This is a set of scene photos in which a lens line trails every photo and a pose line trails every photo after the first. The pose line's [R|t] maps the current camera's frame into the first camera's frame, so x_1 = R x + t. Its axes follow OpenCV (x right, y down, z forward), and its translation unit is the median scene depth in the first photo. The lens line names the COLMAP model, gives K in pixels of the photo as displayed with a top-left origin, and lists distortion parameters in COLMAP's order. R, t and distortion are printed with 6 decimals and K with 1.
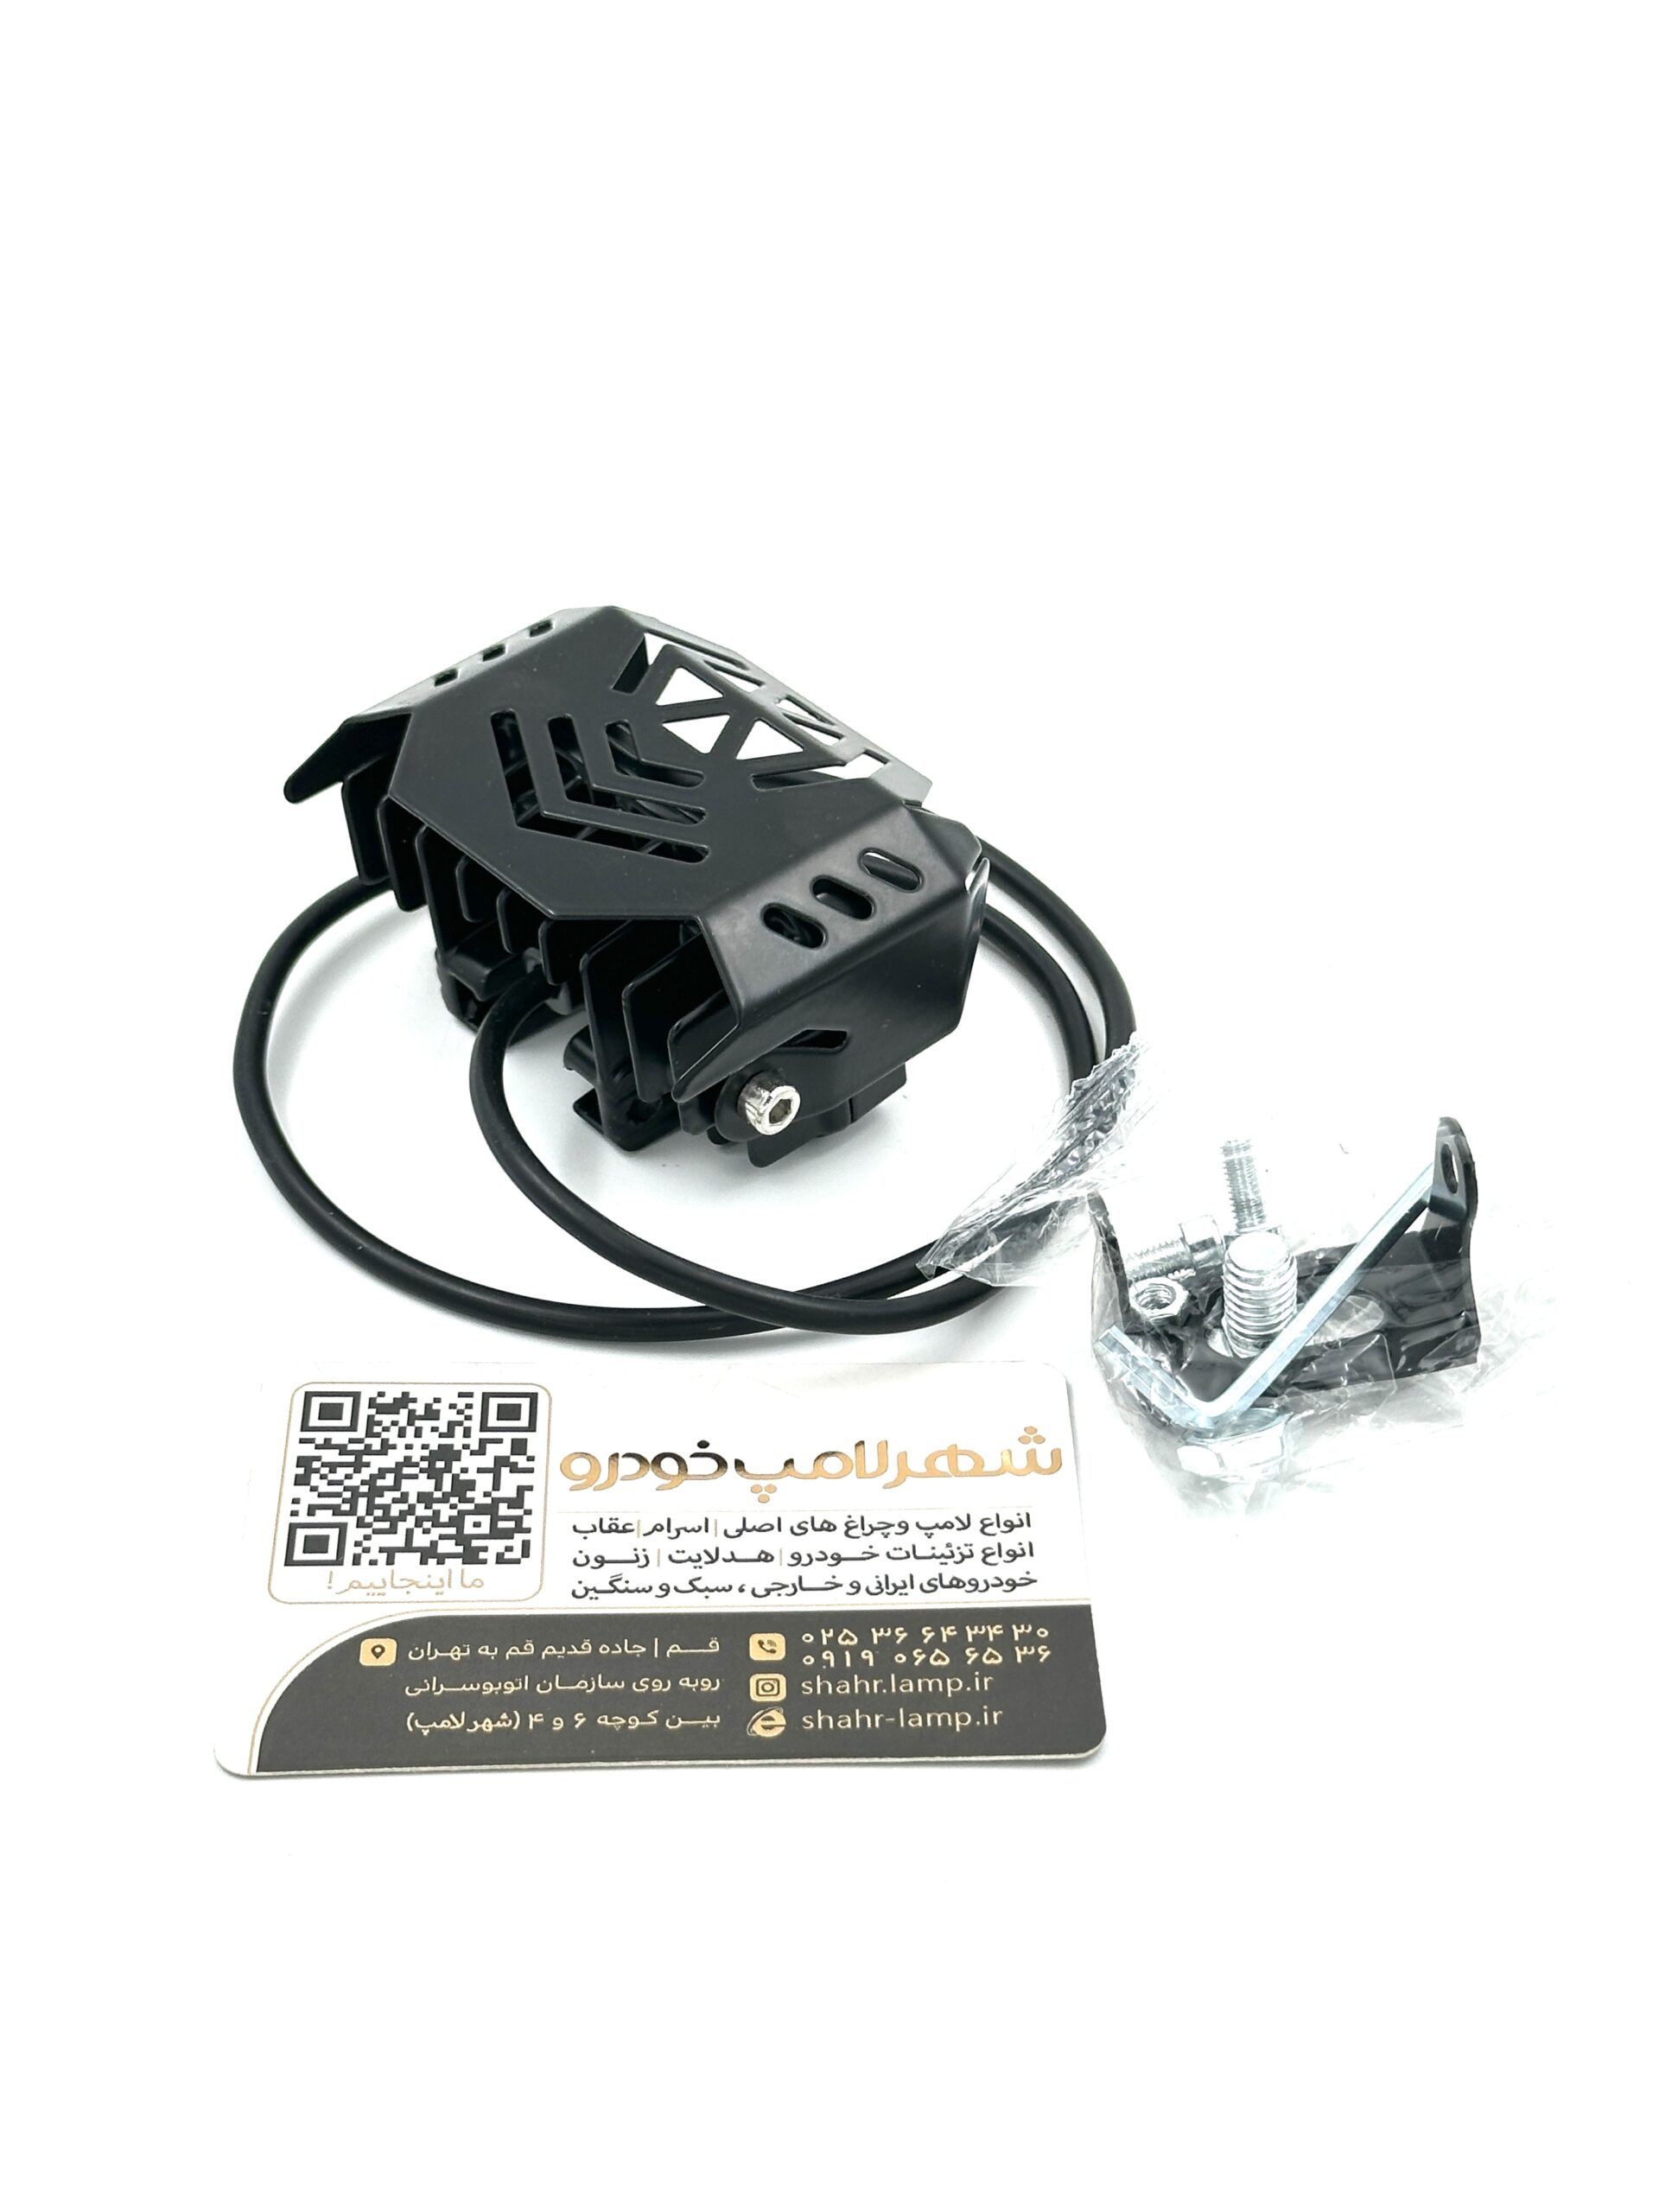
lens RADIAL K [[3782.3, 0, 837.3], [0, 3782.3, 1106.6], [0, 0, 1]] dist [0.155436, 0.000000]
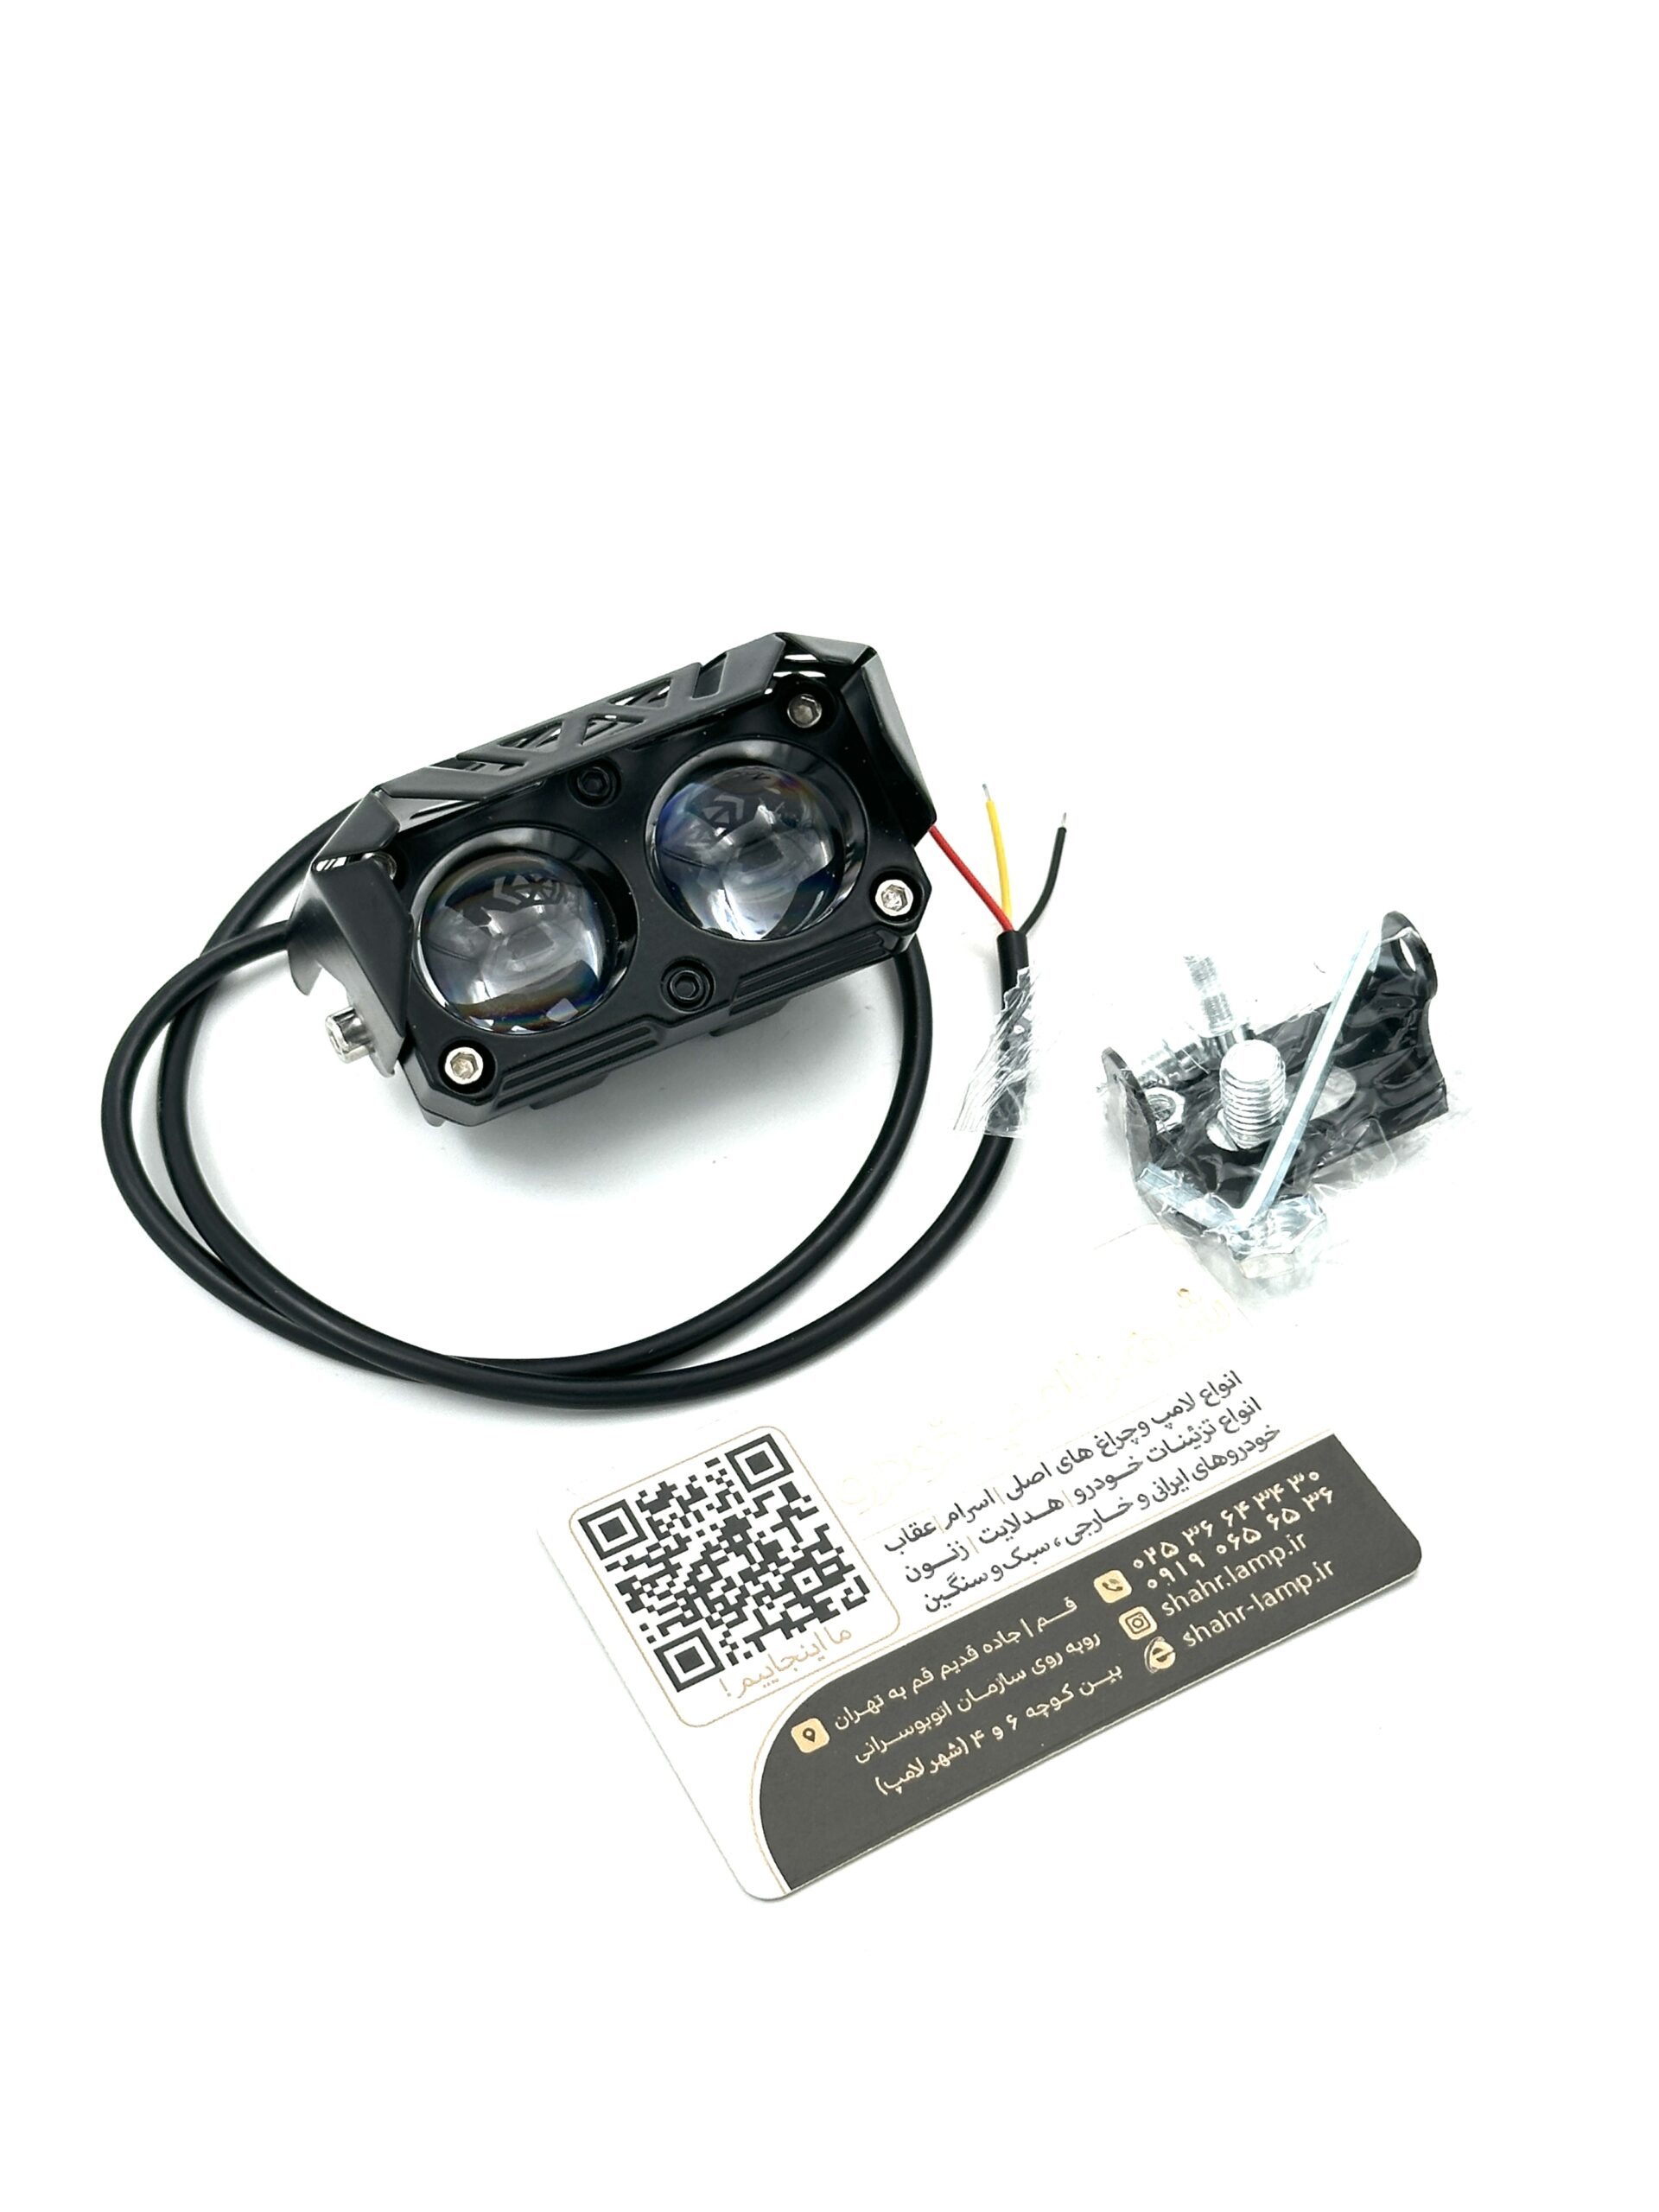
lens RADIAL K [[3782.3, 0, 840.3], [0, 3782.3, 1126.2], [0, 0, 1]] dist [0.155436, 0.000000]
pose [[0.888406, -0.376004, 0.263355, -0.325479], [0.307042, 0.913180, 0.268008, -0.299762], [-0.341262, -0.157239, 0.926723, 0.005684]]
